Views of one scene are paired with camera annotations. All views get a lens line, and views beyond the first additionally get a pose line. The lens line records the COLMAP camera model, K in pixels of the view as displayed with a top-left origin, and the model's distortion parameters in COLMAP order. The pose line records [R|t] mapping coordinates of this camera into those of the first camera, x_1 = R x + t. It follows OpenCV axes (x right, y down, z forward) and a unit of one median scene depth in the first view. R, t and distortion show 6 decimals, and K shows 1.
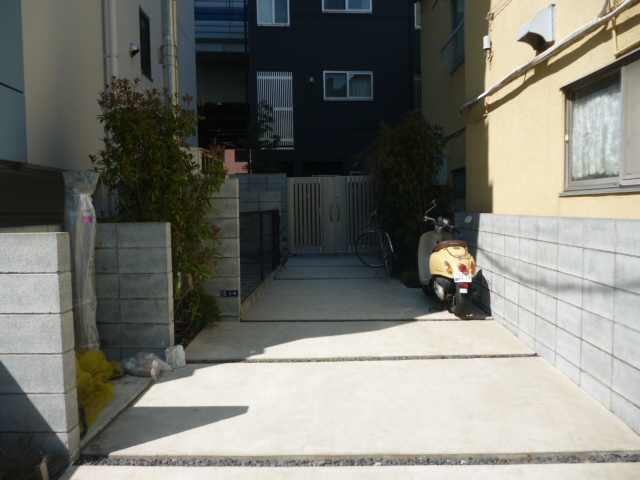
lens RADIAL K [[542.1, 0, 320.4], [0, 542.1, 244.3], [0, 0, 1]] dist [-0.001015, -0.010997]
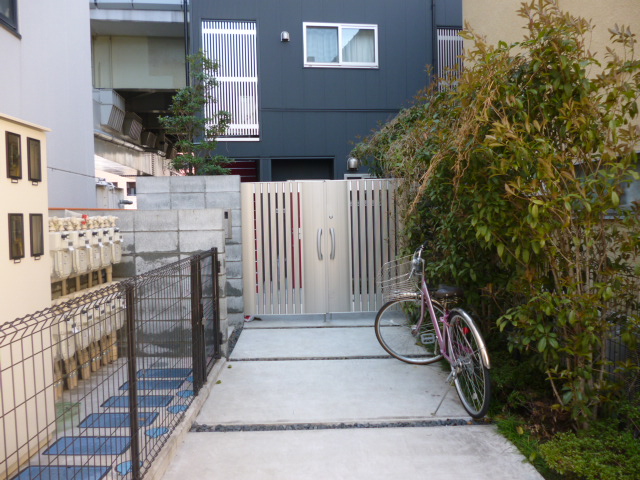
lens RADIAL K [[542.1, 0, 317.3], [0, 542.1, 234.5], [0, 0, 1]] dist [-0.001015, -0.010997]
pose [[0.999227, -0.002635, 0.039229, -0.004313], [0.003799, 0.999554, -0.029617, -0.042039], [-0.039133, 0.029743, 0.998791, 0.350106]]
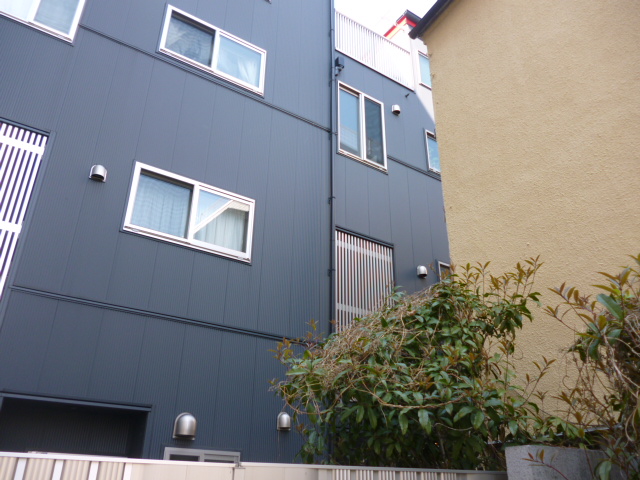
lens RADIAL K [[542.1, 0, 314.3], [0, 542.1, 239.3], [0, 0, 1]] dist [-0.001015, -0.010997]
pose [[0.884986, 0.240638, 0.398614, -0.023310], [-0.005194, 0.861146, -0.508331, -0.080791], [-0.465589, 0.447795, 0.763352, 0.680815]]
